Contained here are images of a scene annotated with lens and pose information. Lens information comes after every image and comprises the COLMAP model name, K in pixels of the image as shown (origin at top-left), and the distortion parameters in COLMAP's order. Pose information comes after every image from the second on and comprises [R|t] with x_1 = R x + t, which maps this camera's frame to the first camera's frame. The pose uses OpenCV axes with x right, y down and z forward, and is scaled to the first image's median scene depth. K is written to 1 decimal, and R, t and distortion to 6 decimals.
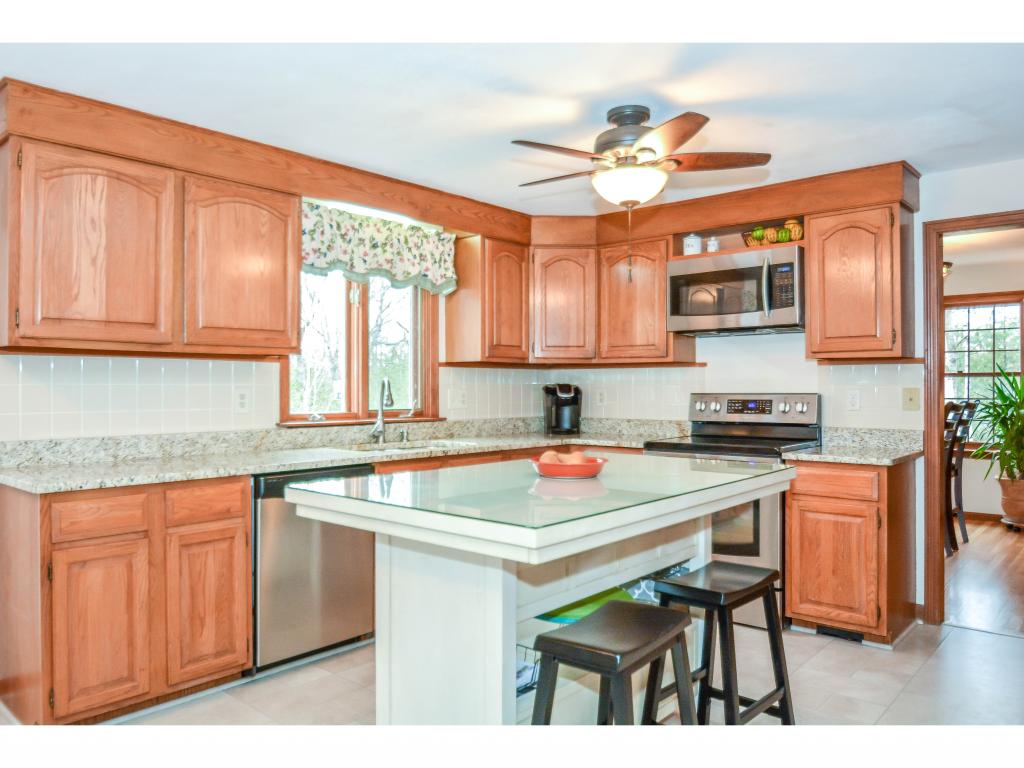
lens RADIAL K [[753.4, 0, 479.5], [0, 753.4, 389.0], [0, 0, 1]] dist [-0.062468, 0.031392]
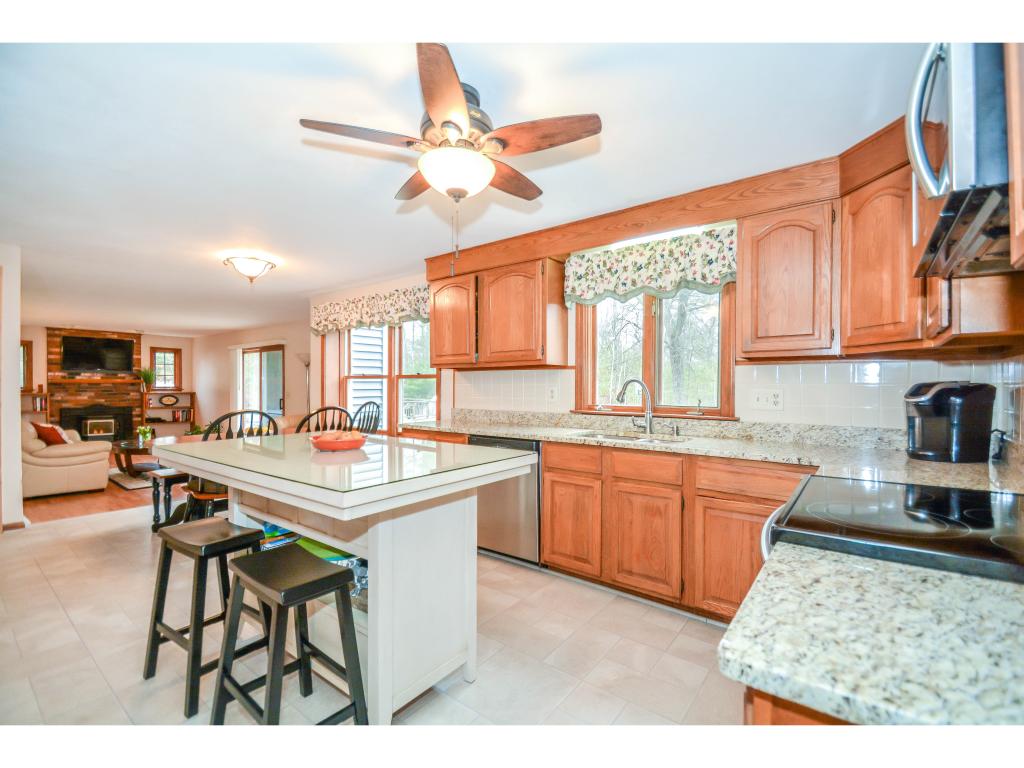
lens RADIAL K [[469.0, 0, 509.3], [0, 469.0, 387.5], [0, 0, 1]] dist [-0.003217, -0.001930]
pose [[0.060100, 0.015374, -0.998074, 0.621435], [0.004113, 0.999869, 0.015649, -0.013363], [0.998184, -0.005046, 0.060029, 0.777941]]
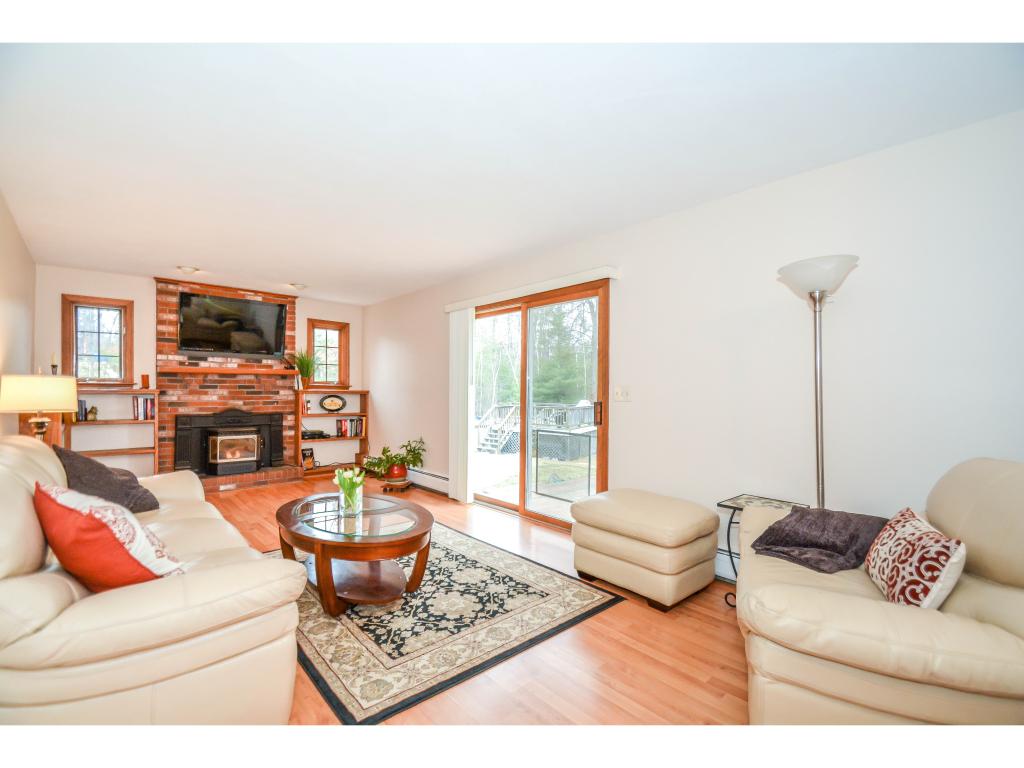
lens RADIAL K [[469.0, 0, 532.2], [0, 469.0, 389.5], [0, 0, 1]] dist [-0.003217, -0.001930]
pose [[-0.081237, 0.009553, -0.996649, -0.624140], [0.003013, 0.999952, 0.009339, 0.033792], [0.996690, -0.002244, -0.081262, -0.221276]]
